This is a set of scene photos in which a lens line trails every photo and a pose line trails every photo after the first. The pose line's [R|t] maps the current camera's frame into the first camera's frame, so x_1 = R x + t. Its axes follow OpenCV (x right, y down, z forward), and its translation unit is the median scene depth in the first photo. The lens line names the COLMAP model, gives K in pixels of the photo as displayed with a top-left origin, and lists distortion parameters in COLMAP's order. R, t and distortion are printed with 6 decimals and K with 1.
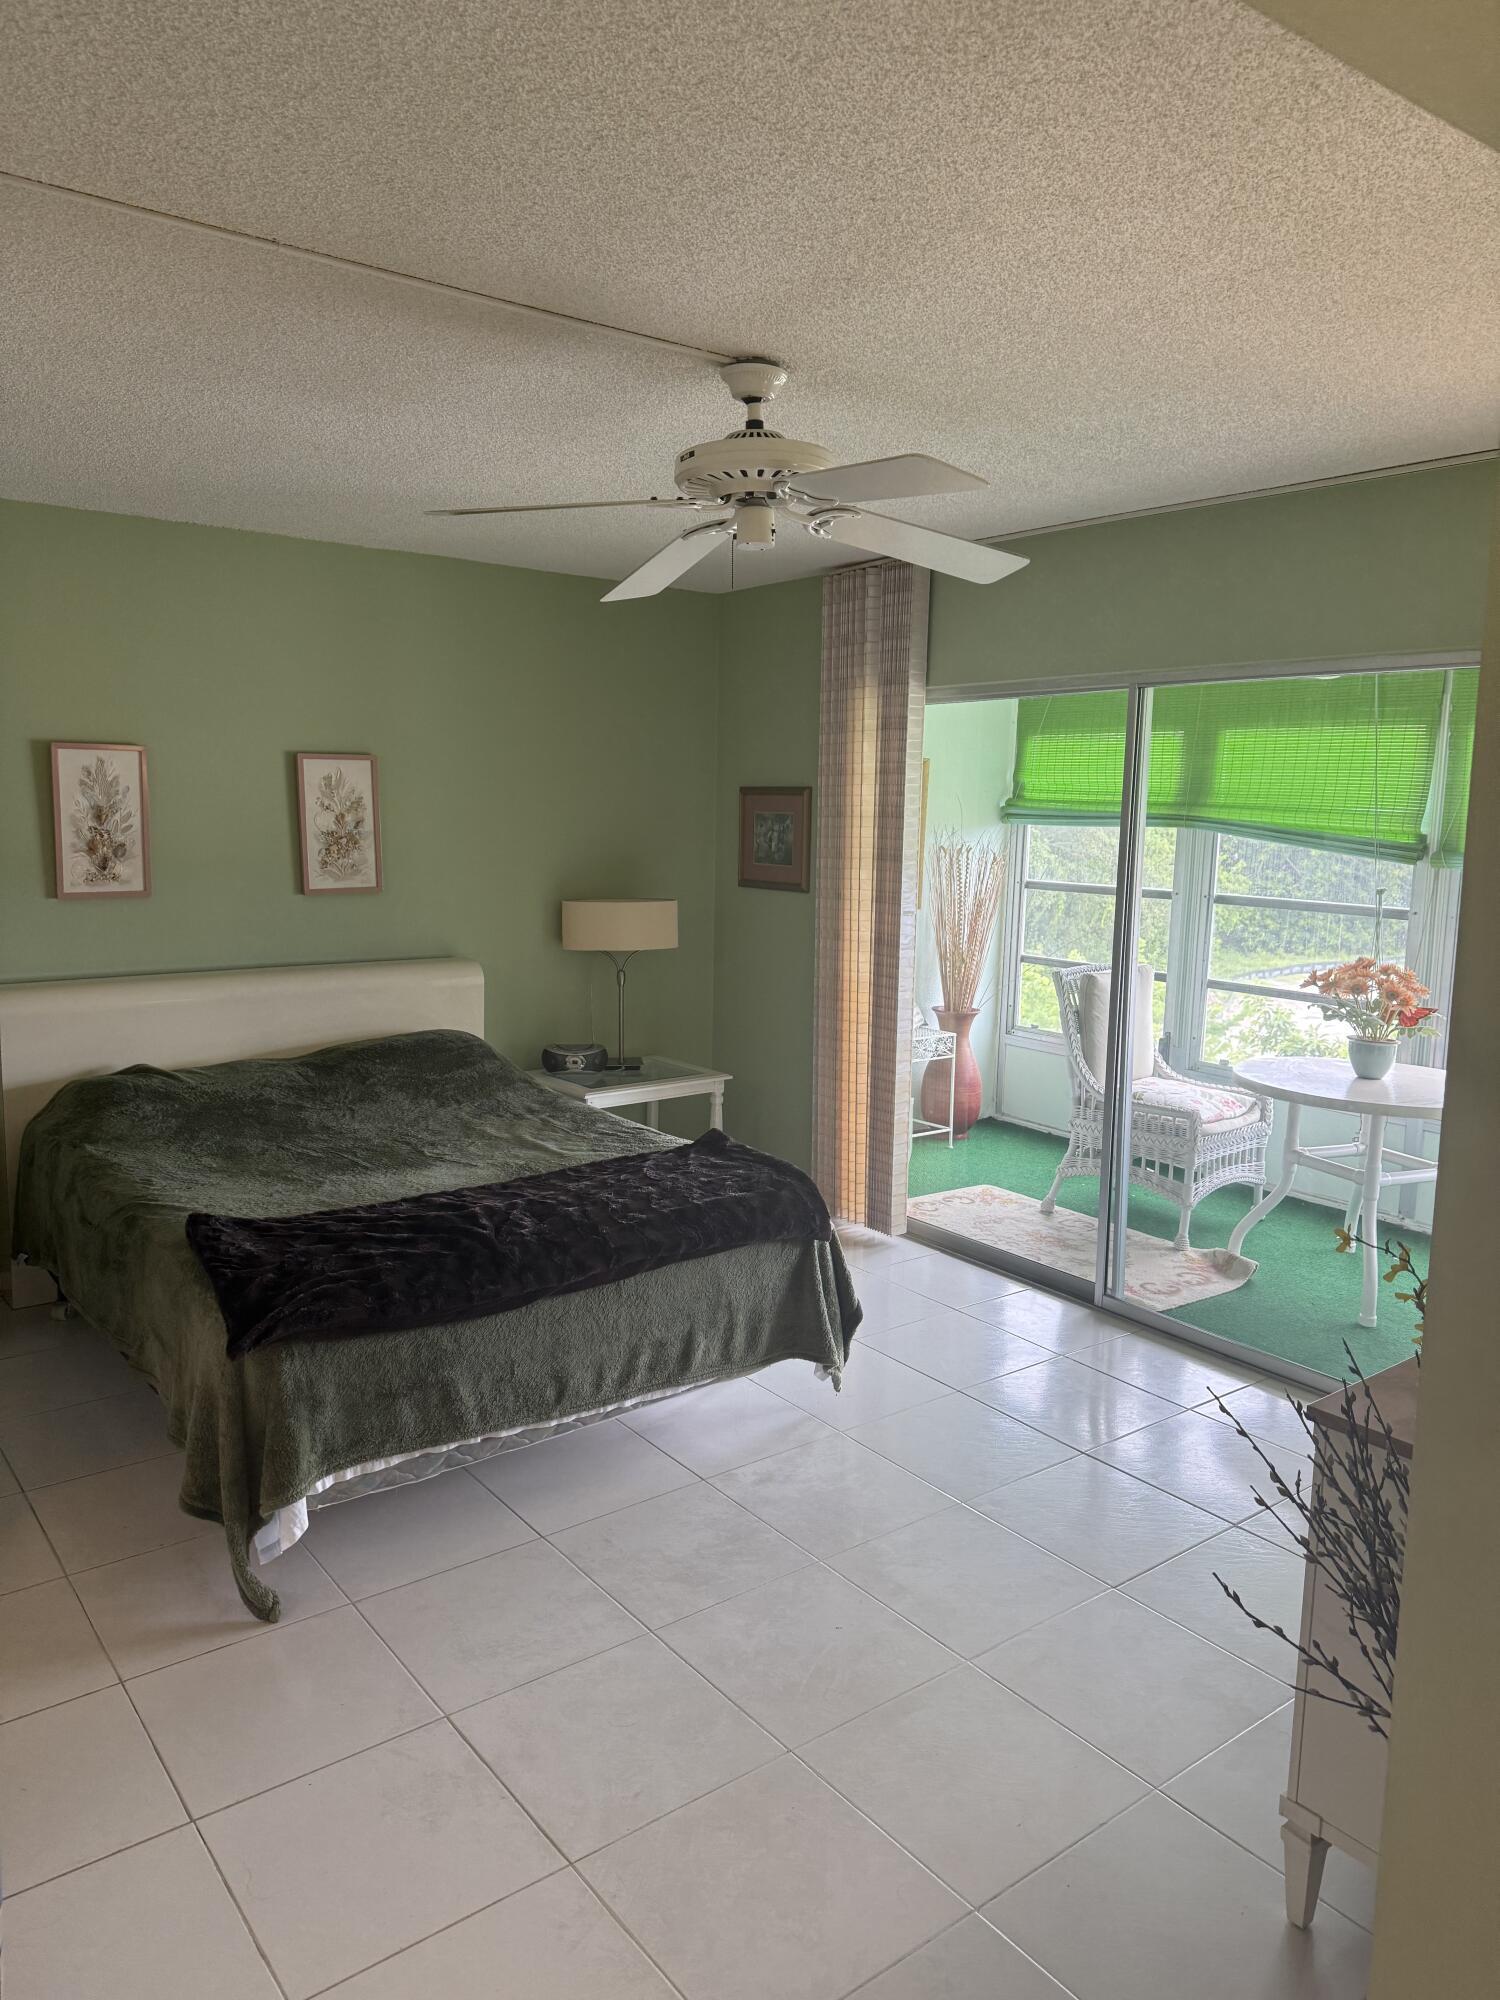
lens RADIAL K [[1451.1, 0, 762.0], [0, 1451.1, 982.1], [0, 0, 1]] dist [0.074930, -0.099744]
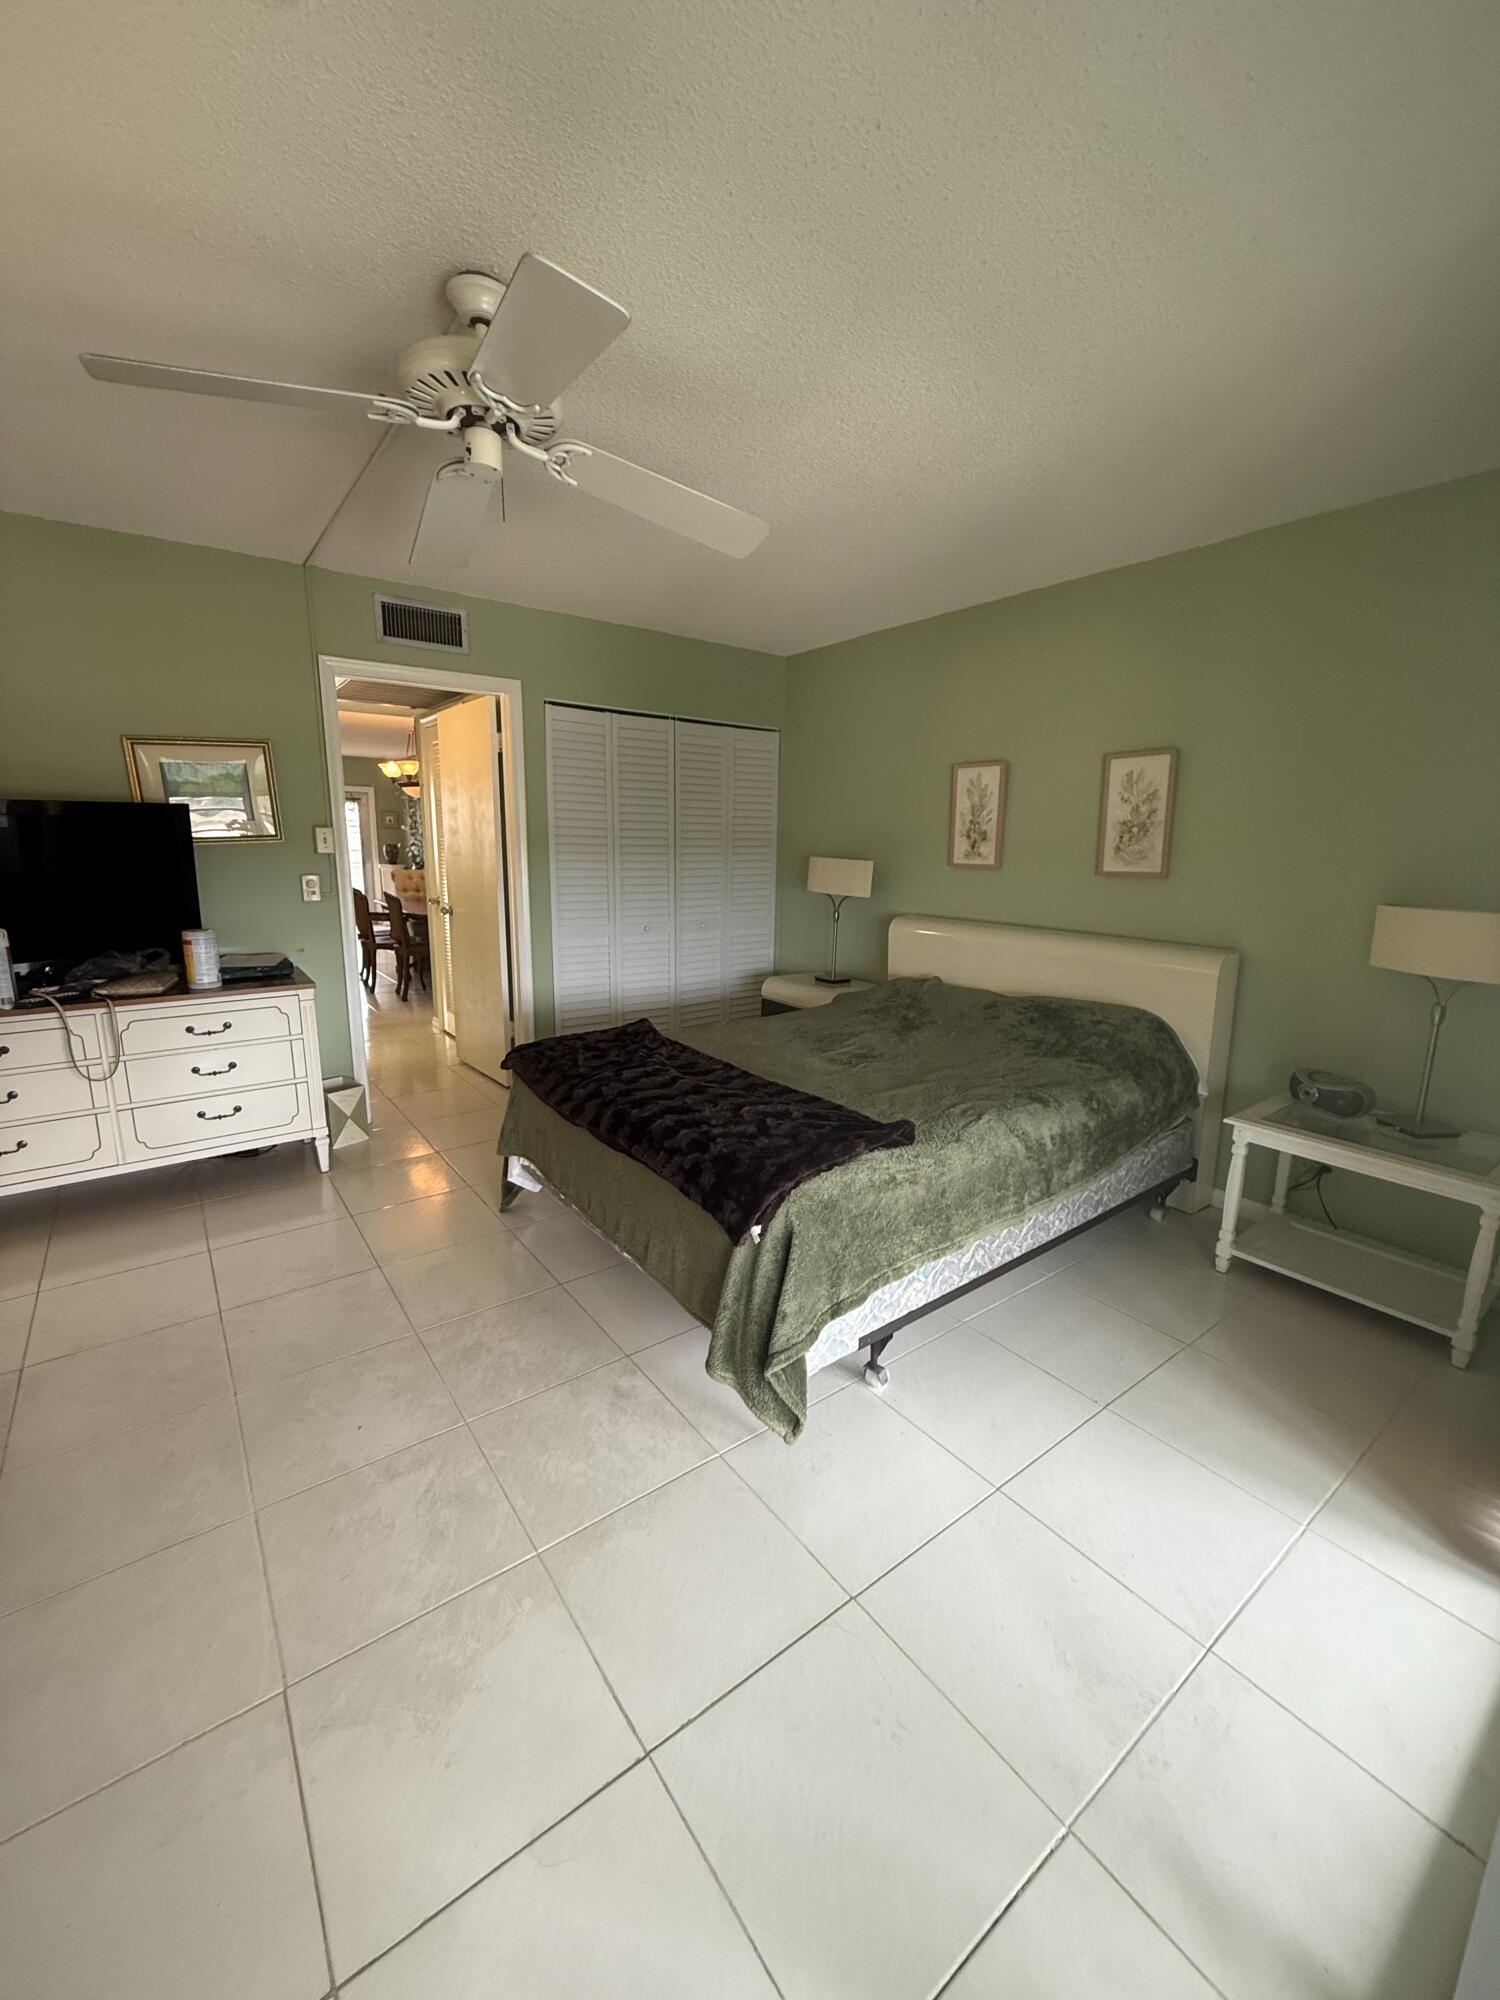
lens RADIAL K [[801.7, 0, 736.7], [0, 801.7, 995.1], [0, 0, 1]] dist [-0.003350, 0.000108]
pose [[-0.027681, 0.165876, -0.985758, 0.547572], [-0.152393, 0.973909, 0.168161, -0.044709], [0.987932, 0.154878, -0.001680, 1.101783]]
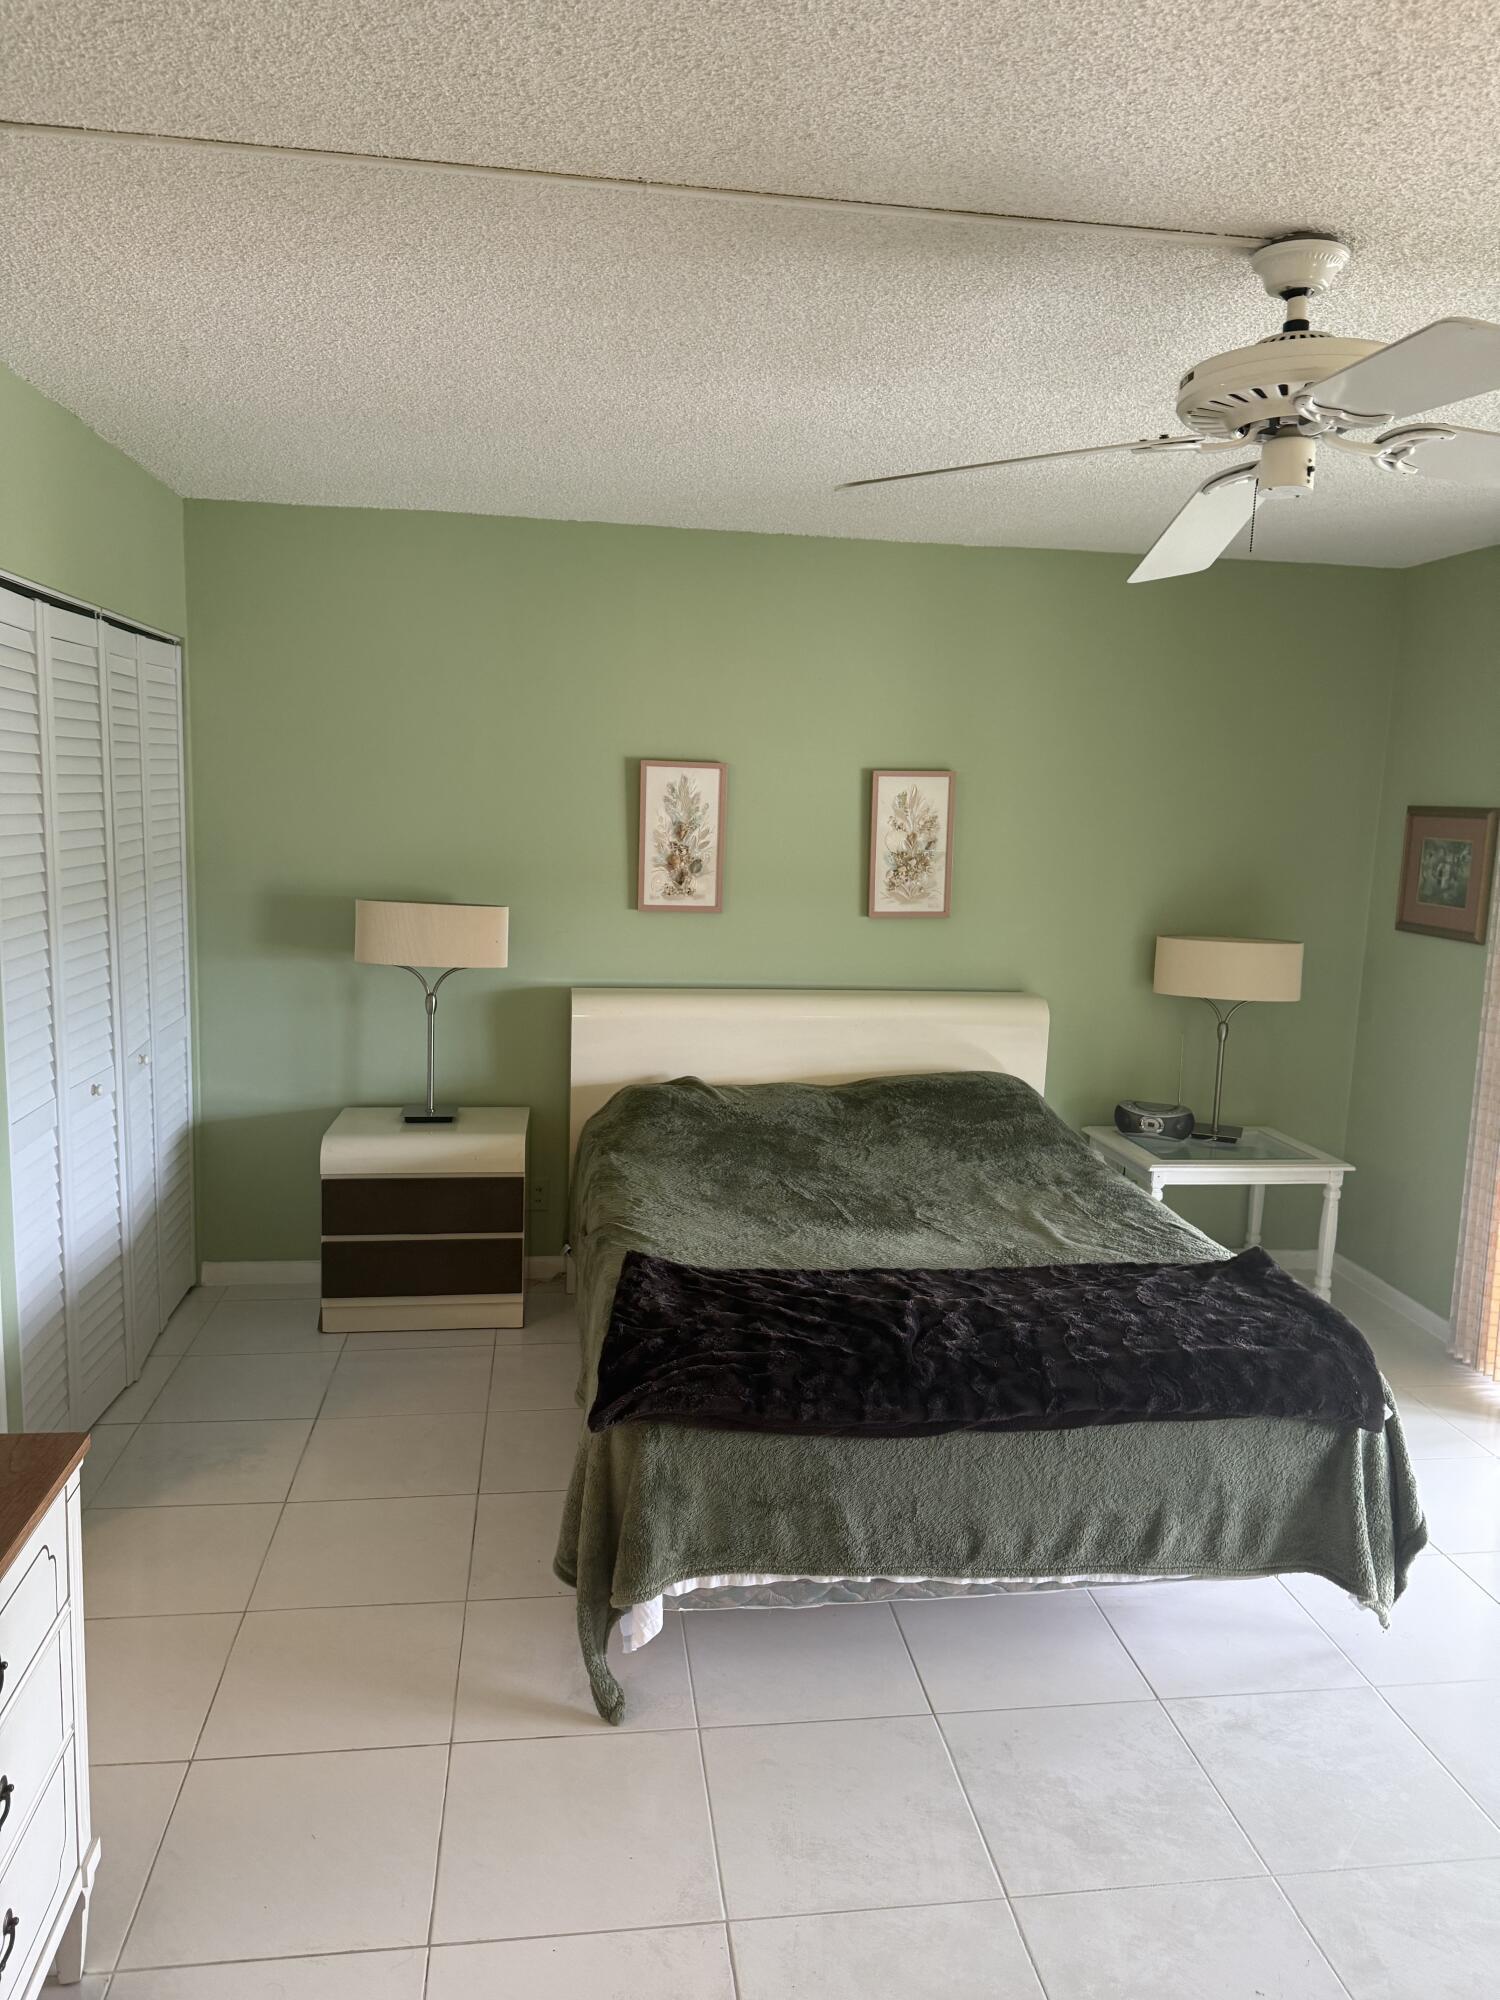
lens RADIAL K [[1451.1, 0, 657.0], [0, 1451.1, 992.5], [0, 0, 1]] dist [0.074930, -0.099744]
pose [[0.859165, 0.079344, -0.505510, 0.085144], [-0.079190, 0.996620, 0.021837, -0.030009], [0.505534, 0.021270, 0.862544, 0.155478]]
